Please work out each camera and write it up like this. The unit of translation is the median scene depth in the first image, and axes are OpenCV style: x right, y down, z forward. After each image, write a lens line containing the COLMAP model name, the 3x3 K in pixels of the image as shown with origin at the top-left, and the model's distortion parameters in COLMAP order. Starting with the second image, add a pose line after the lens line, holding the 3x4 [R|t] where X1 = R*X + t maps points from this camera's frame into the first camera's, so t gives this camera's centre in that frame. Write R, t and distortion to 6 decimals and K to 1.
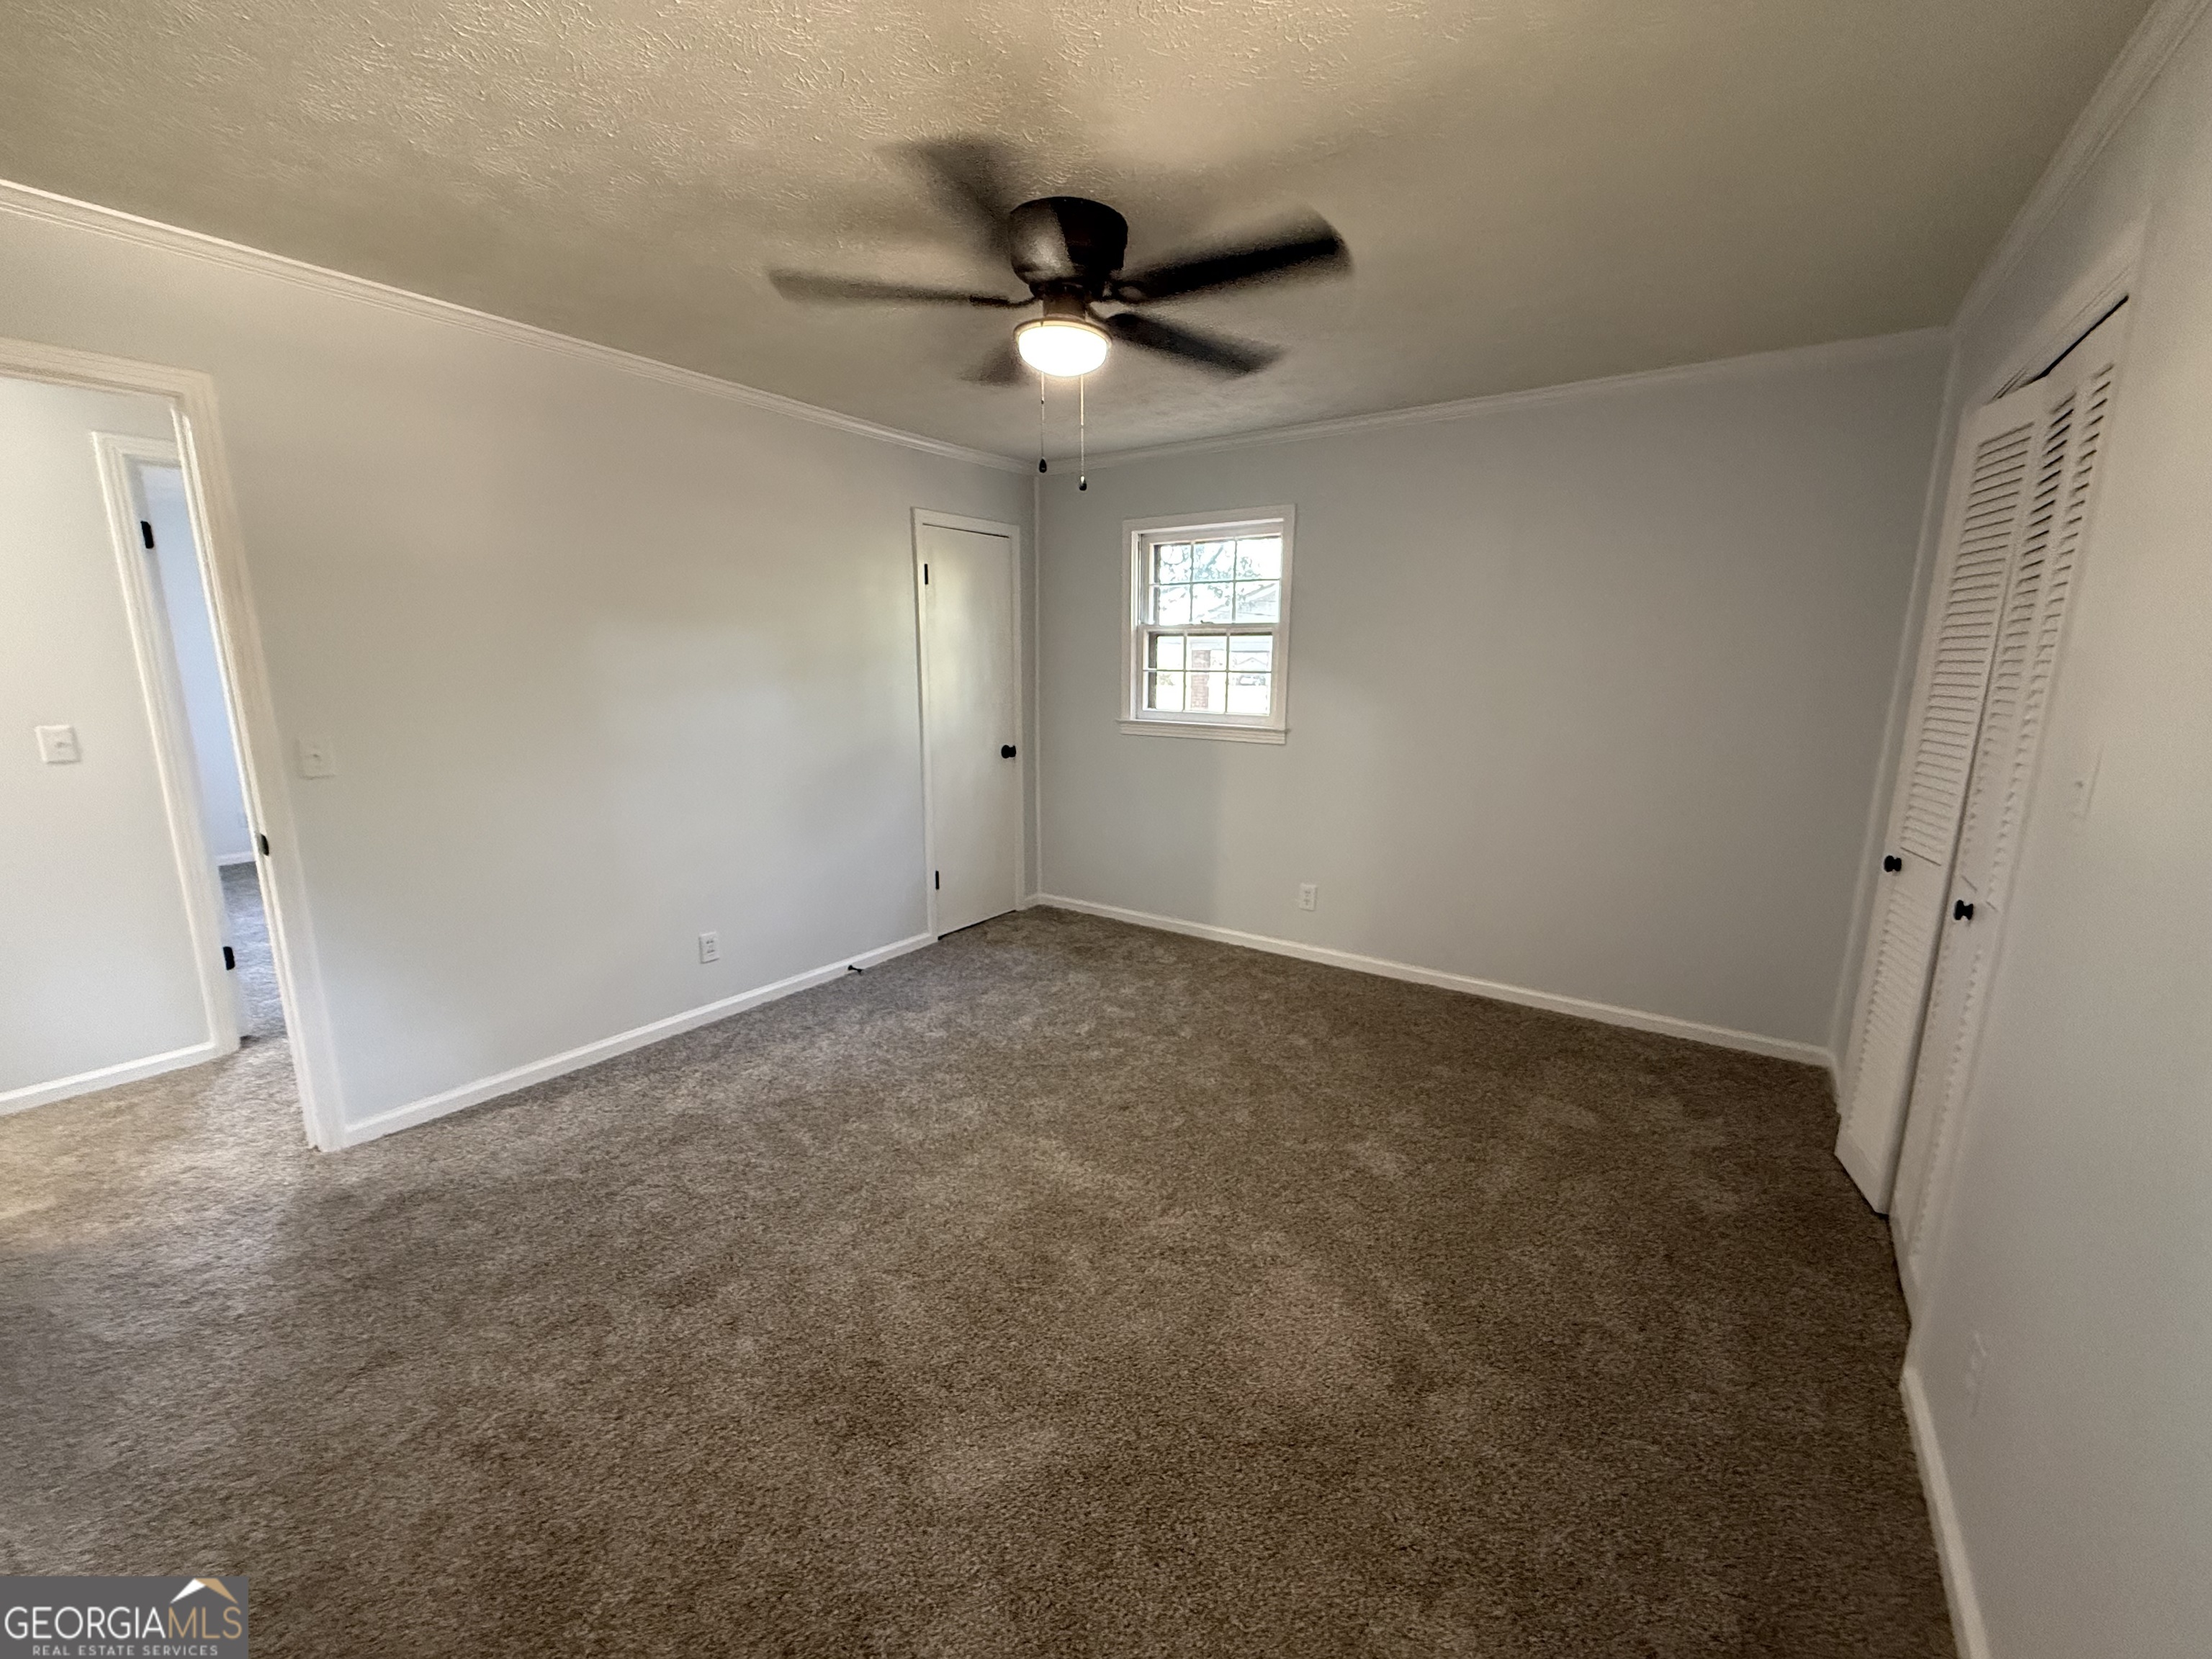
lens RADIAL K [[878.8, 0, 1103.0], [0, 878.8, 814.9], [0, 0, 1]] dist [0.000647, -0.000501]
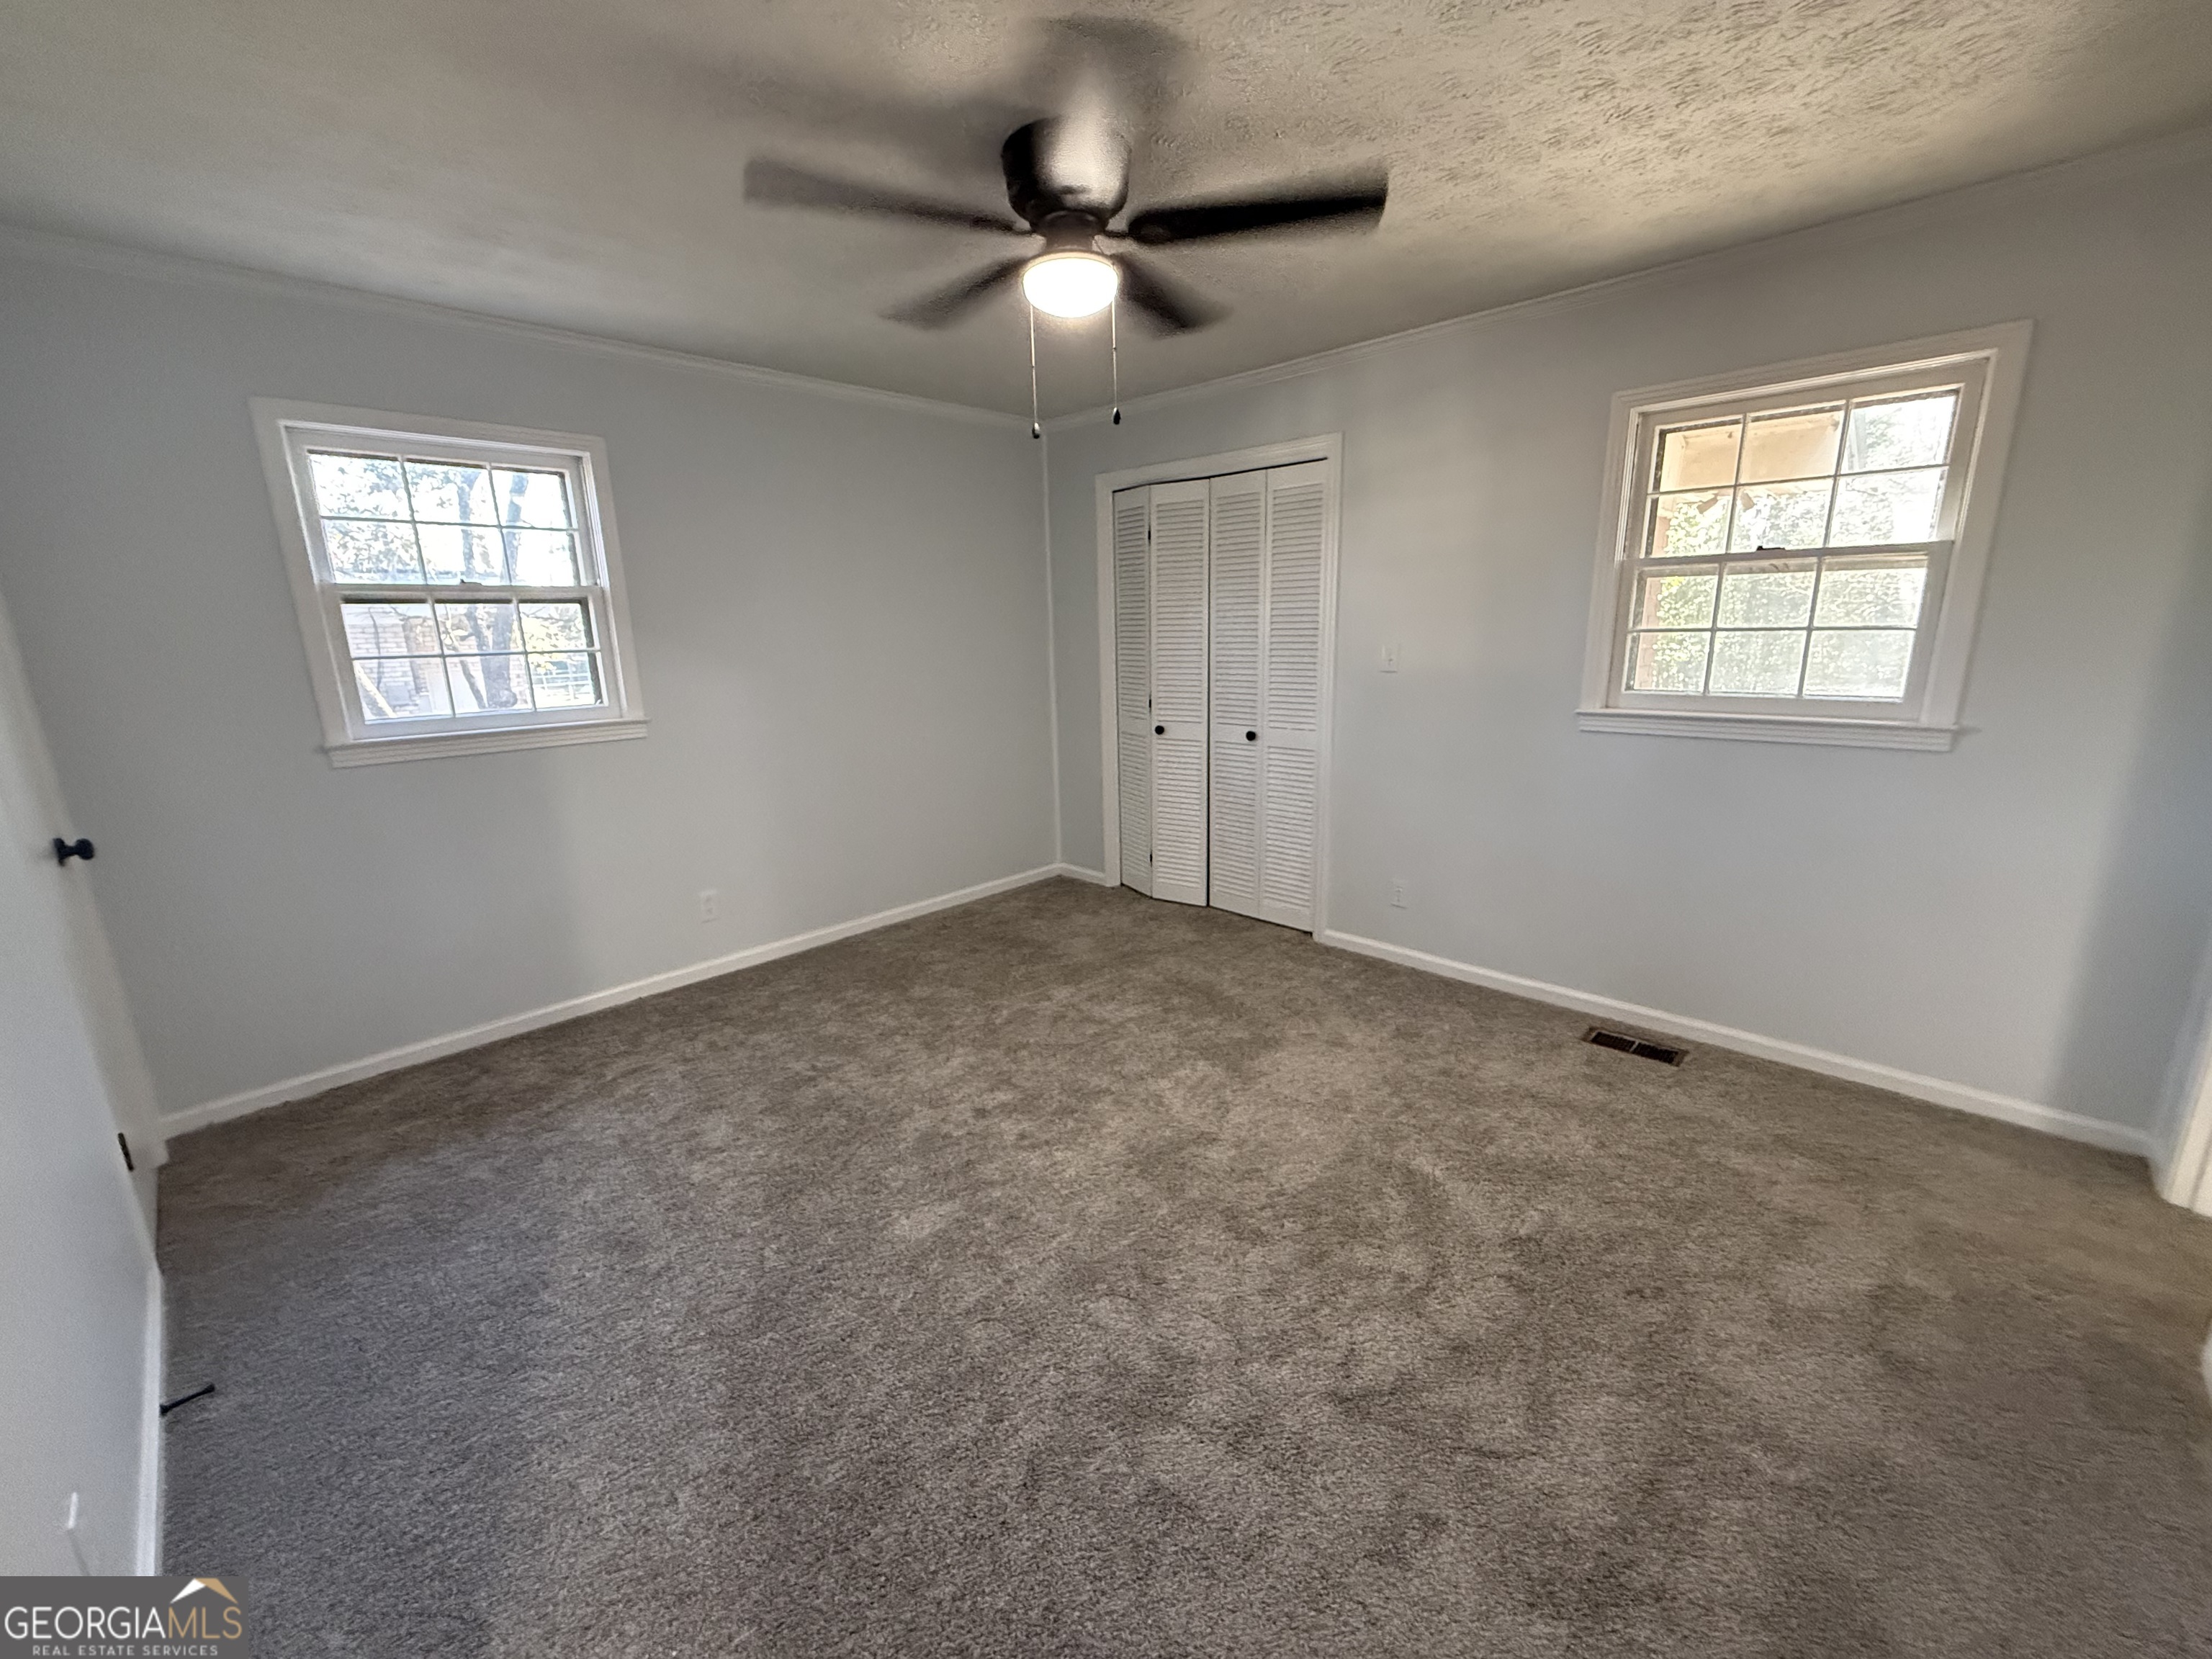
lens RADIAL K [[878.8, 0, 1112.8], [0, 878.8, 809.4], [0, 0, 1]] dist [0.000647, -0.000501]
pose [[0.146856, -0.215028, 0.965503, -0.515614], [0.190619, 0.963942, 0.185687, -0.081824], [-0.970617, 0.156774, 0.182549, 0.421880]]
